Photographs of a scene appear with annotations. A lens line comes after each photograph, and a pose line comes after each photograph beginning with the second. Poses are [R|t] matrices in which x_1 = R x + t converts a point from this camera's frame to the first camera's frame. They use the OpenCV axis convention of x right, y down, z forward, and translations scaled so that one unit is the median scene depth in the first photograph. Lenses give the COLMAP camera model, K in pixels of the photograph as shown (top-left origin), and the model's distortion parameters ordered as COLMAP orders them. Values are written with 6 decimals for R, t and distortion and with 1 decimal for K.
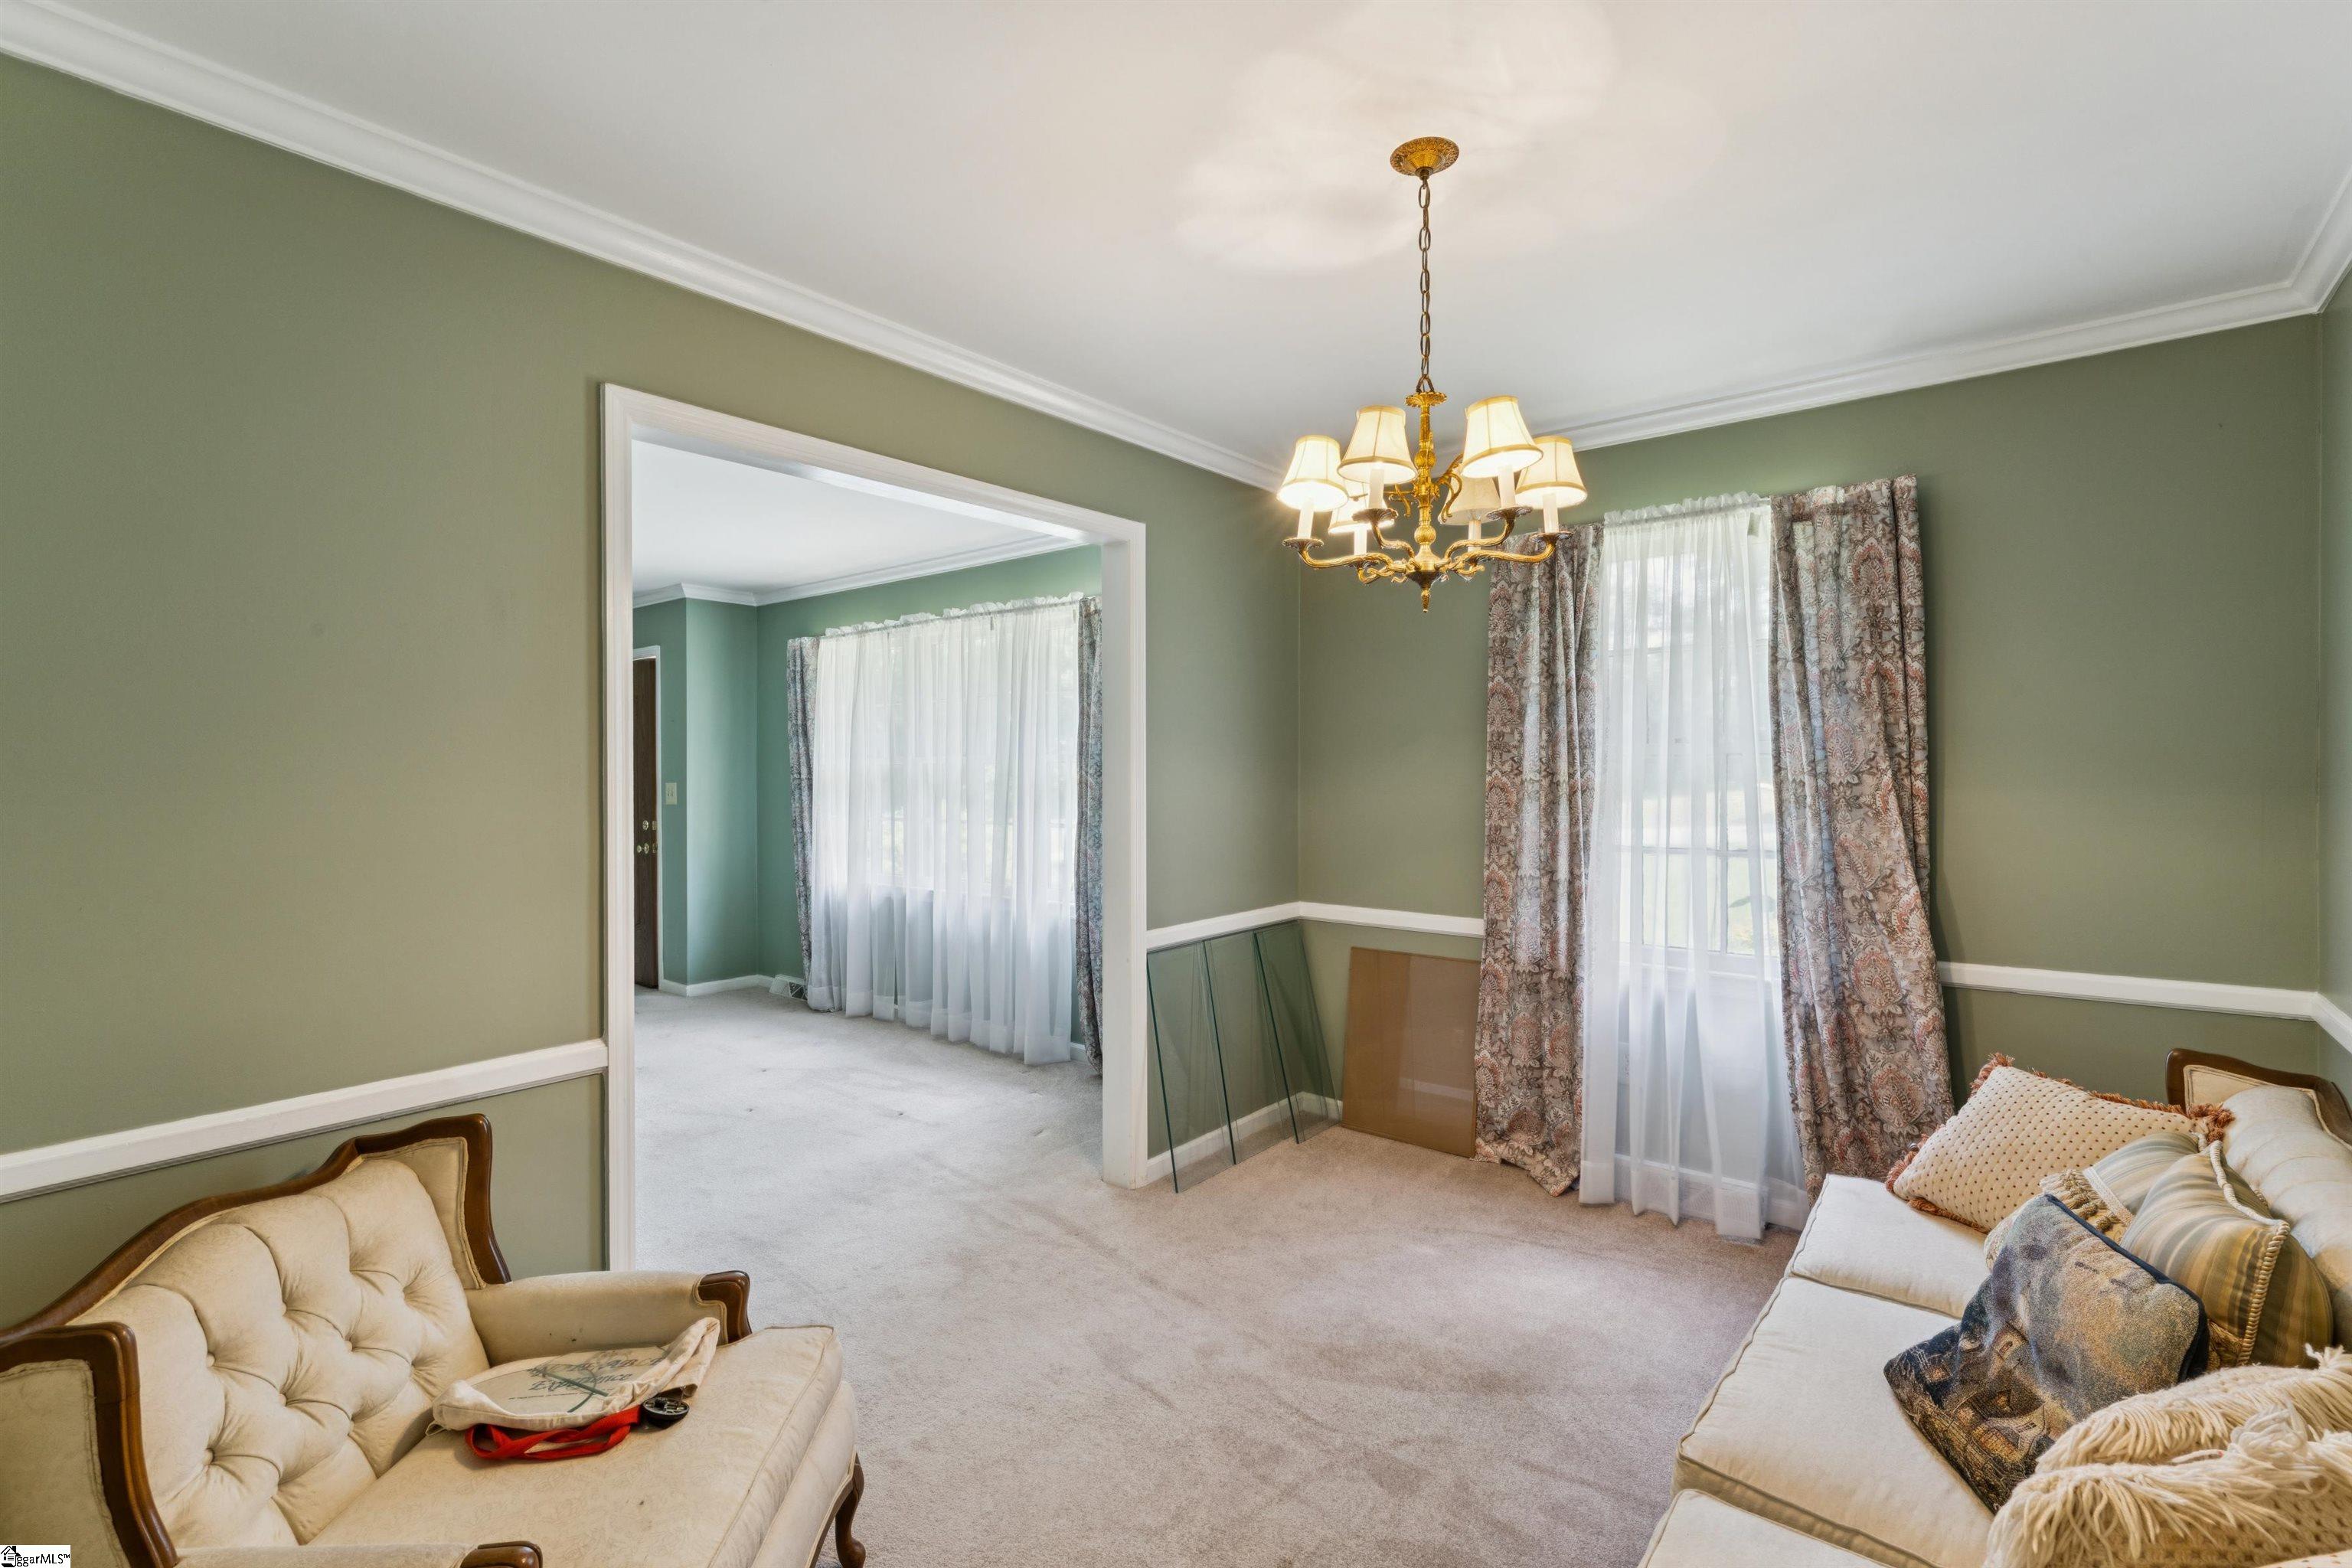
lens RADIAL K [[1066.1, 0, 1178.5], [0, 1066.1, 792.4], [0, 0, 1]] dist [0.001506, -0.000206]
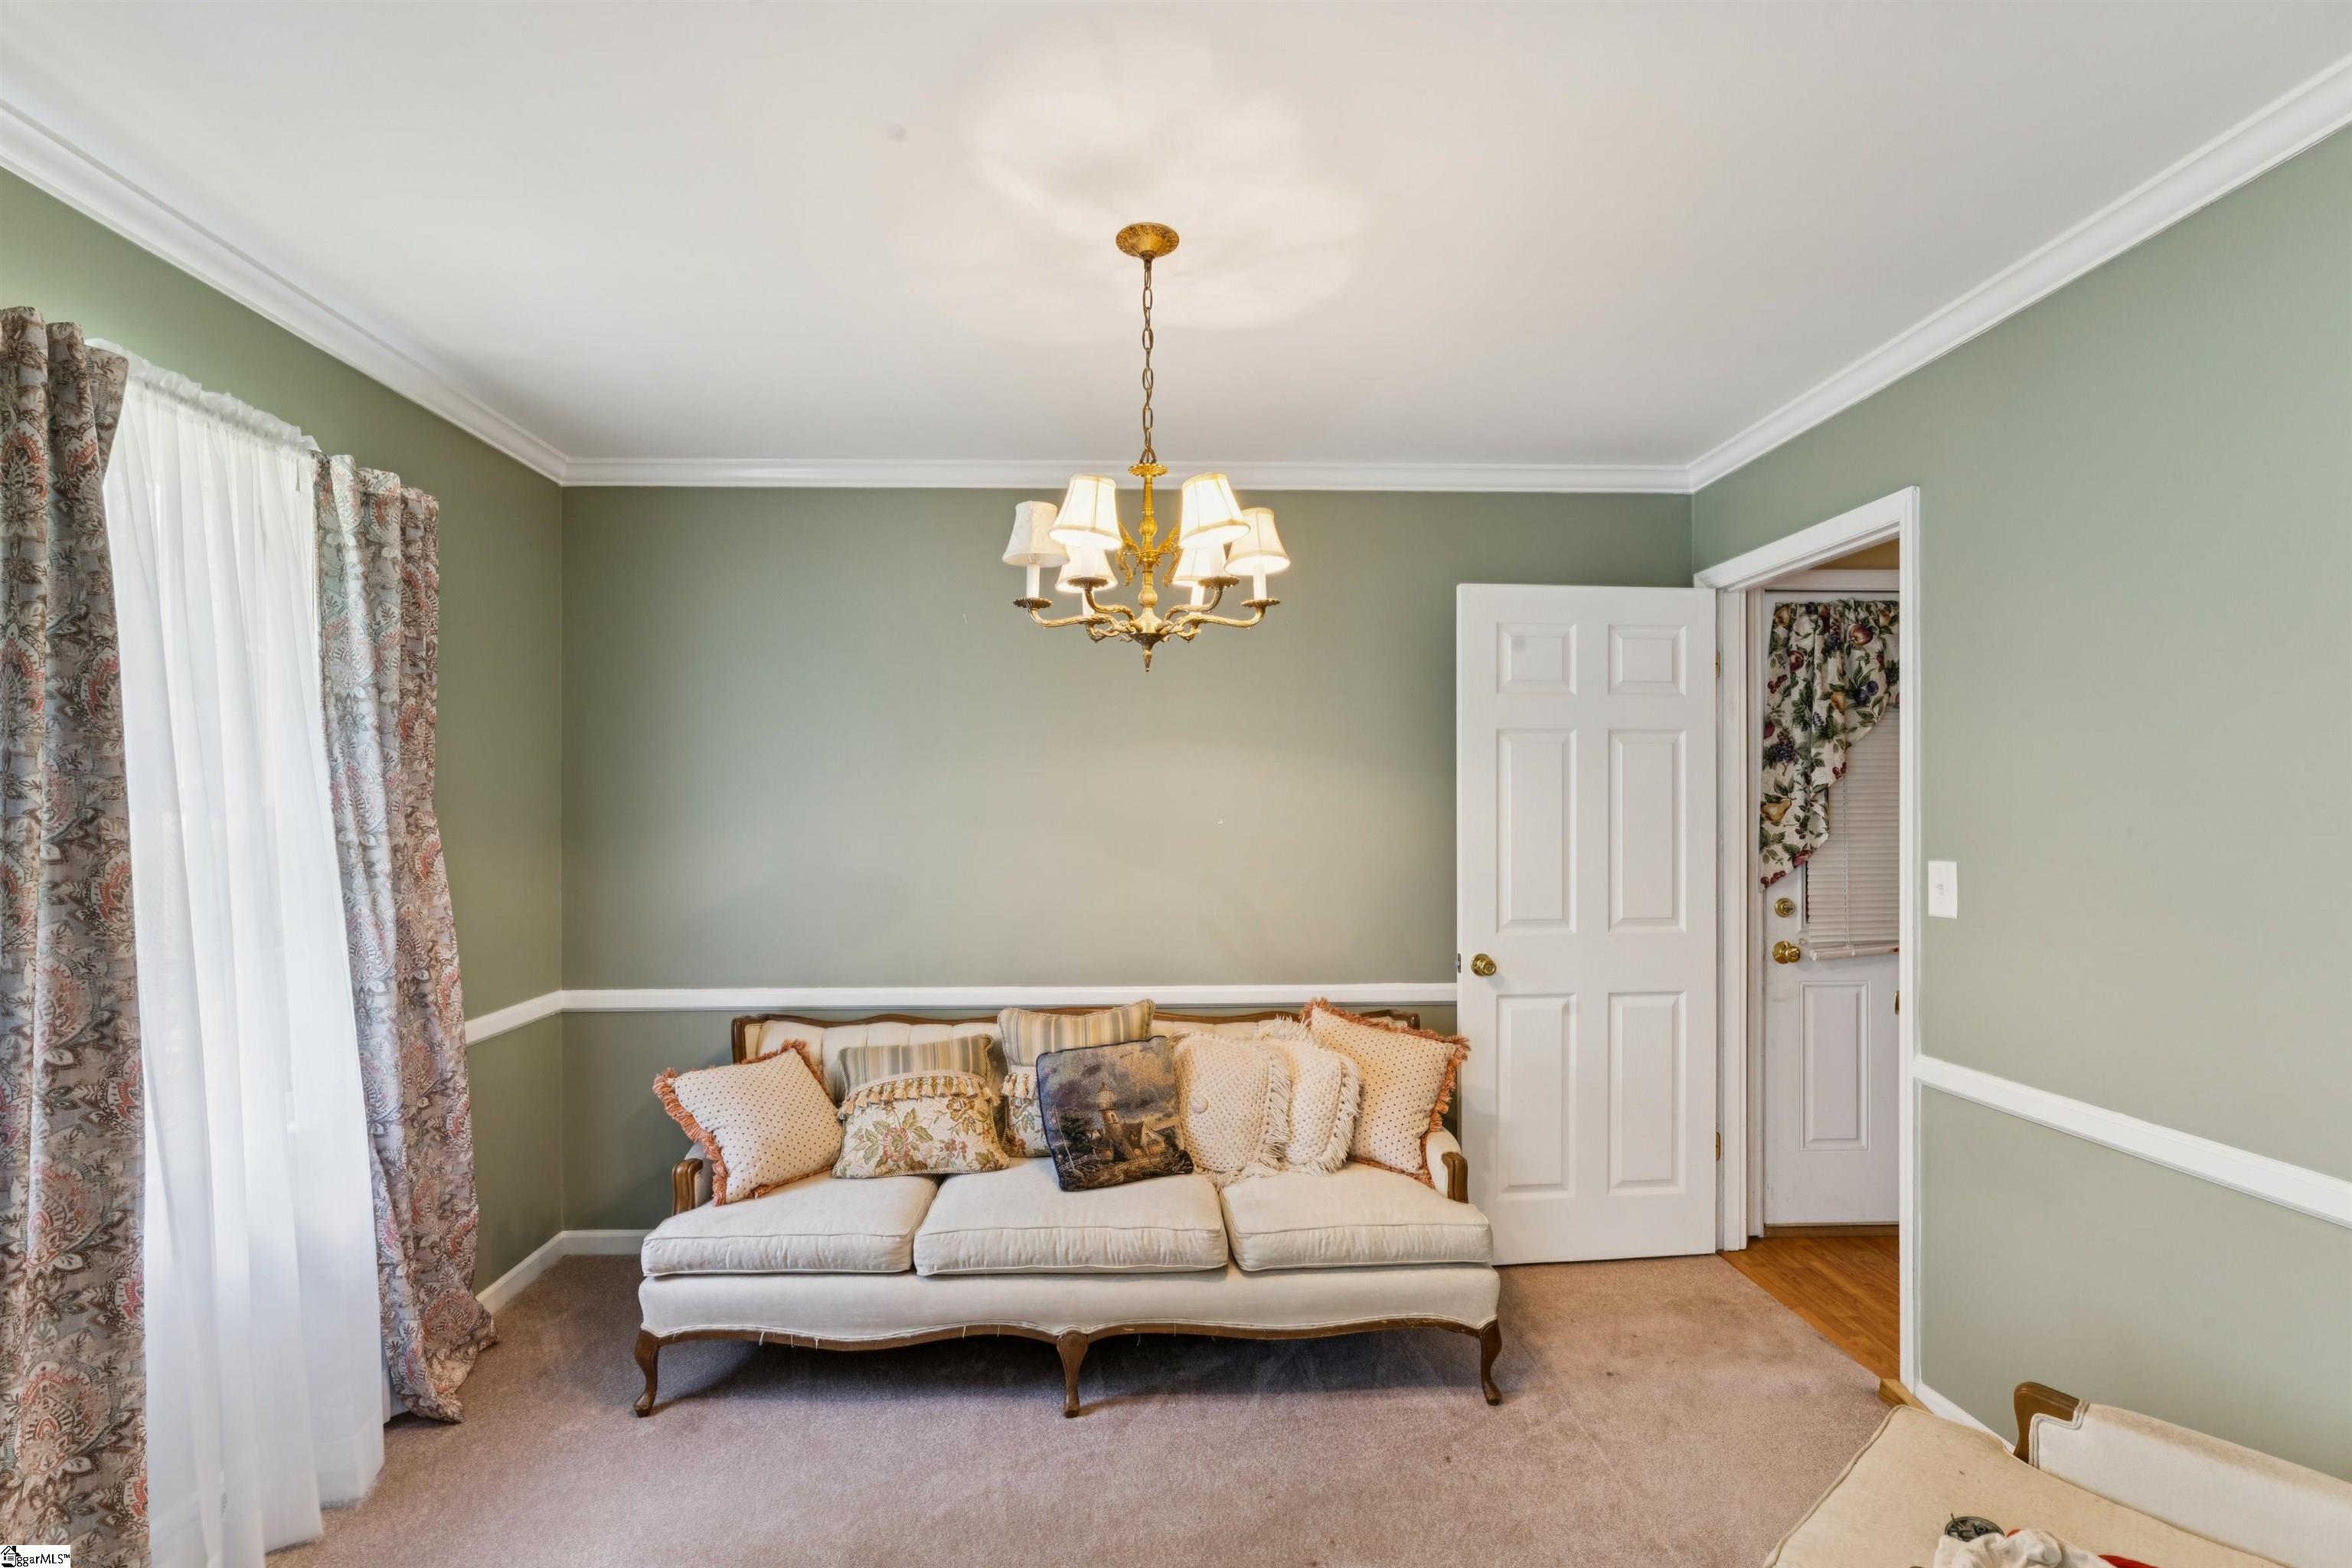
lens RADIAL K [[1065.9, 0, 1165.7], [0, 1065.9, 820.7], [0, 0, 1]] dist [-0.001042, -0.000186]
pose [[-0.661159, -0.003638, 0.750237, -0.241797], [0.018228, 0.999615, 0.020911, -0.019074], [-0.750024, 0.027501, -0.660838, 0.720427]]
